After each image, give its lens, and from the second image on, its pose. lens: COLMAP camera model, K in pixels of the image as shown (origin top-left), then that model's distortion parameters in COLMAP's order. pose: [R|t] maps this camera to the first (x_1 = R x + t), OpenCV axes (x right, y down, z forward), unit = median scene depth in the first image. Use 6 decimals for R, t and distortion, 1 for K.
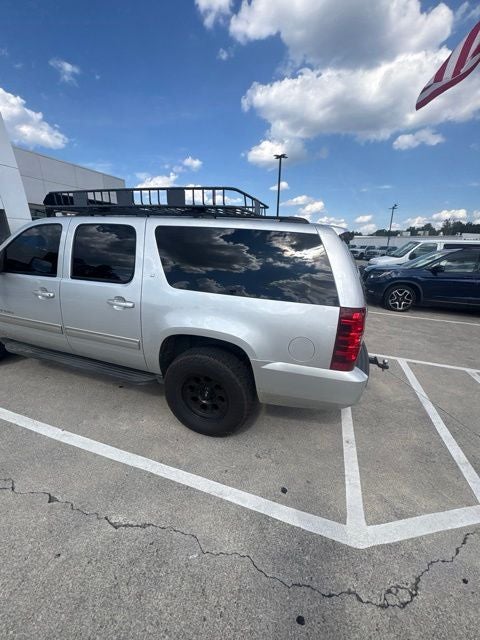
lens RADIAL K [[253.9, 0, 239.3], [0, 253.9, 319.9], [0, 0, 1]] dist [-0.000257, 0.000016]
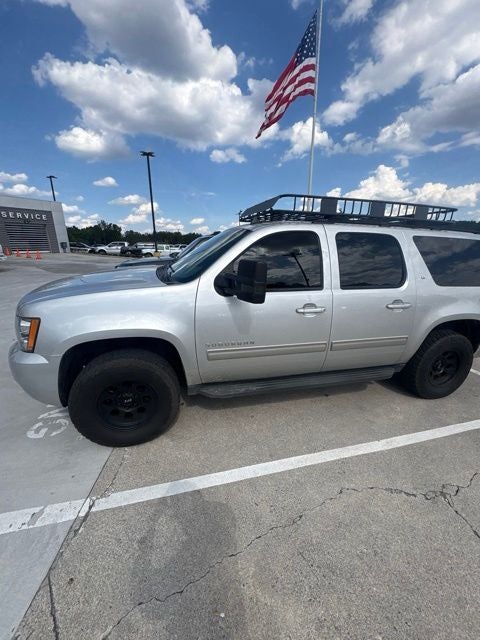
lens RADIAL K [[253.9, 0, 238.6], [0, 253.9, 320.2], [0, 0, 1]] dist [-0.000257, 0.000016]
pose [[0.835262, -0.168317, 0.523457, -1.437329], [0.169088, 0.984491, 0.046755, -0.151965], [-0.523209, 0.049458, 0.850768, 0.378324]]
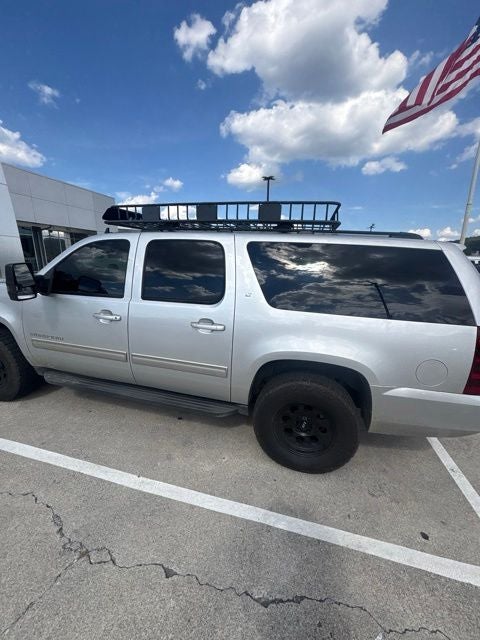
lens RADIAL K [[253.9, 0, 239.1], [0, 253.9, 319.6], [0, 0, 1]] dist [-0.000257, 0.000016]
pose [[0.997497, -0.019692, 0.067910, -0.366389], [0.024009, 0.997702, -0.063351, -0.026234], [-0.066506, 0.064823, 0.995678, 0.085131]]
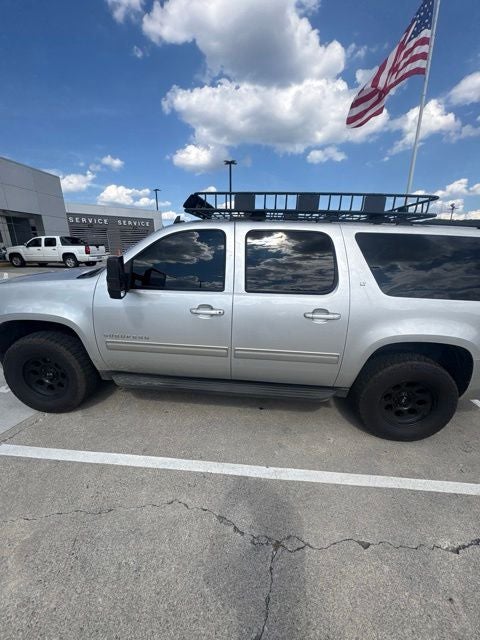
lens RADIAL K [[253.9, 0, 238.7], [0, 253.9, 320.0], [0, 0, 1]] dist [-0.000257, 0.000016]
pose [[0.968923, -0.078227, 0.234667, -0.860671], [0.081486, 0.996666, -0.004210, -0.063339], [-0.233555, 0.023202, 0.972067, 0.152993]]
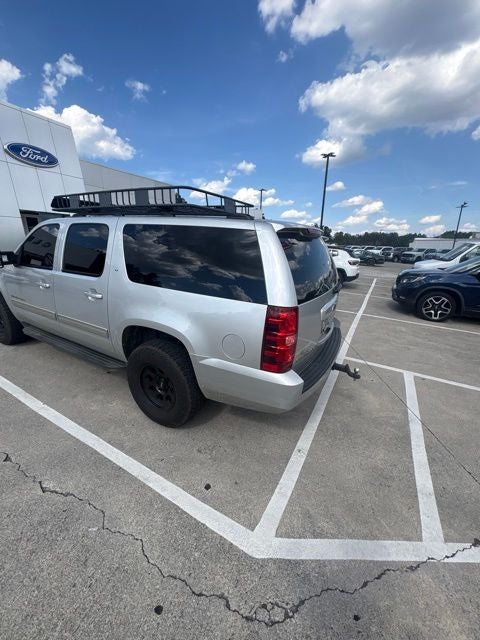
lens RADIAL K [[253.9, 0, 239.3], [0, 253.9, 319.8], [0, 0, 1]] dist [-0.000257, 0.000016]
pose [[0.983134, 0.056248, -0.174023, 0.311500], [-0.057706, 0.998328, -0.003330, 0.009061], [0.173544, 0.013316, 0.984736, 0.022404]]
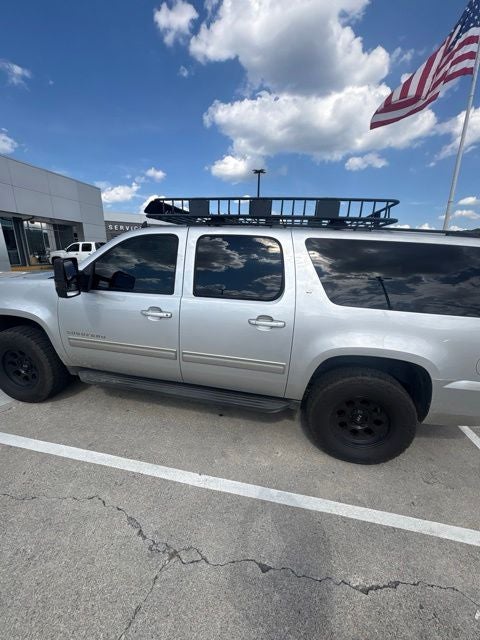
lens RADIAL K [[253.9, 0, 239.3], [0, 253.9, 319.7], [0, 0, 1]] dist [-0.000257, 0.000016]
pose [[0.991776, -0.029148, 0.124626, -0.591936], [0.034204, 0.998668, -0.038624, -0.040838], [-0.123334, 0.042569, 0.991452, 0.108592]]
